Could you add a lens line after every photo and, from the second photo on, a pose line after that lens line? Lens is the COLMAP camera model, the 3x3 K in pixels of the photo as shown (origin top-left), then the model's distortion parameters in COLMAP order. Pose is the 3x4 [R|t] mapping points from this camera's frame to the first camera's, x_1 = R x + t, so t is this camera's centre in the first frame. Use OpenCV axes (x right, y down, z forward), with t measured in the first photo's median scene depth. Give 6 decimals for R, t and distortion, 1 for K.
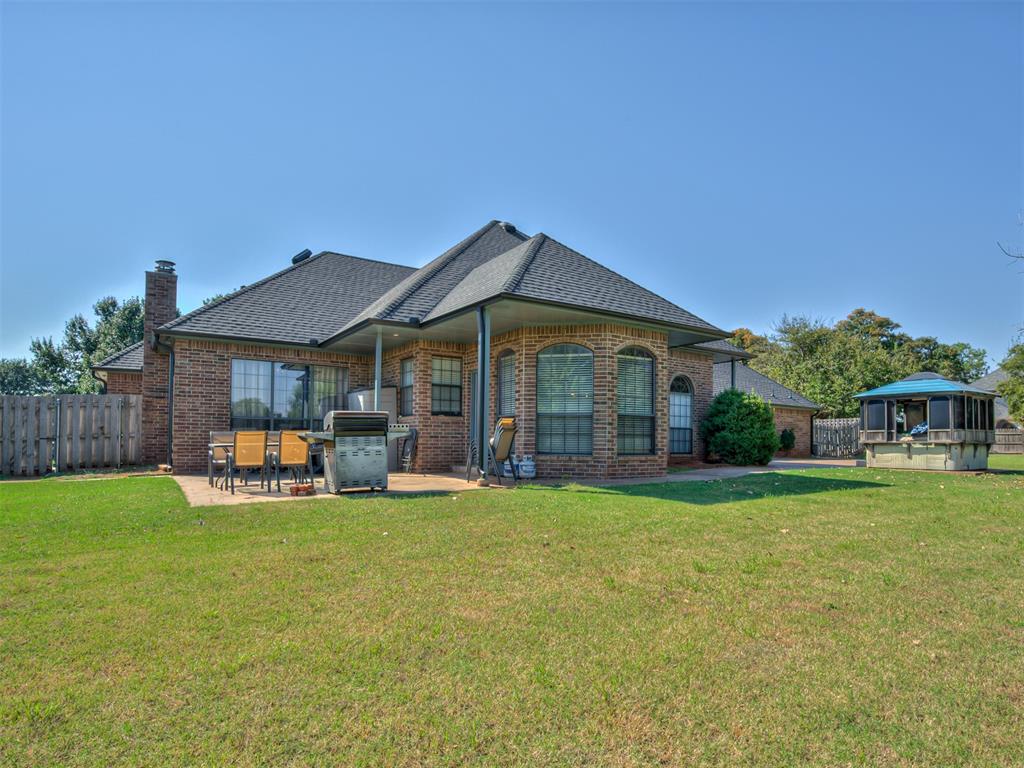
lens RADIAL K [[554.4, 0, 510.6], [0, 554.4, 448.4], [0, 0, 1]] dist [-0.001363, -0.000047]
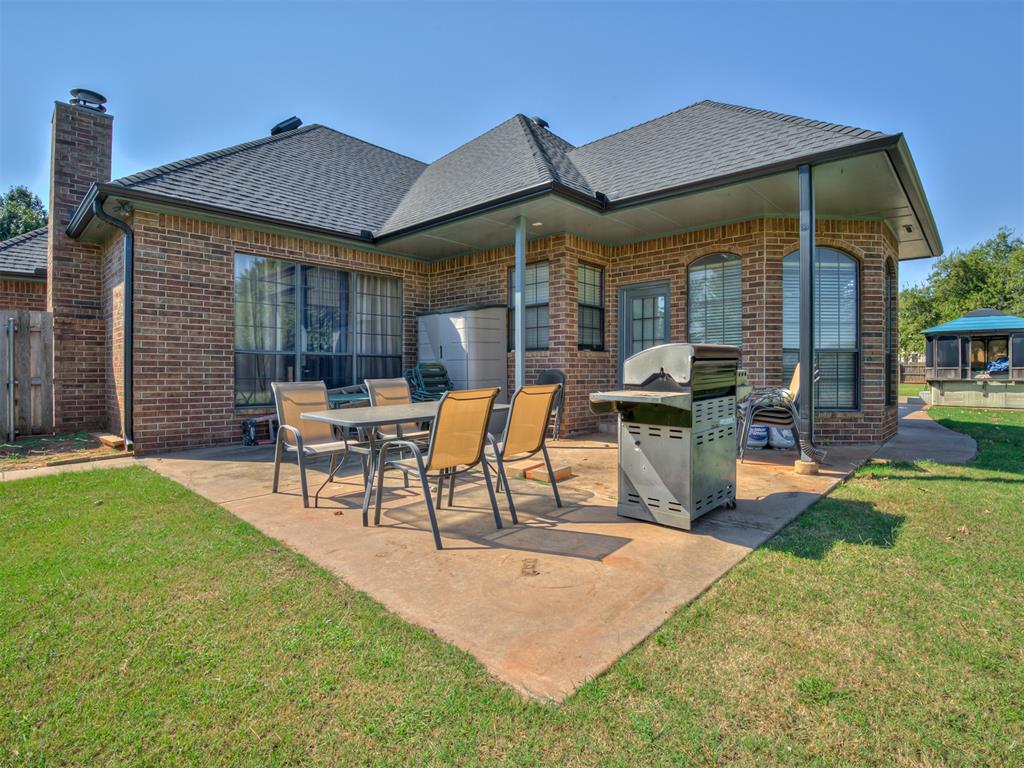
lens RADIAL K [[500.7, 0, 512.0], [0, 500.7, 384.0], [0, 0, 1]] dist [-0.021352, -0.000141]
pose [[0.970234, -0.011601, 0.241892, -0.334277], [0.008194, 0.999853, 0.015088, -0.026154], [-0.242031, -0.012656, 0.970186, 0.398044]]
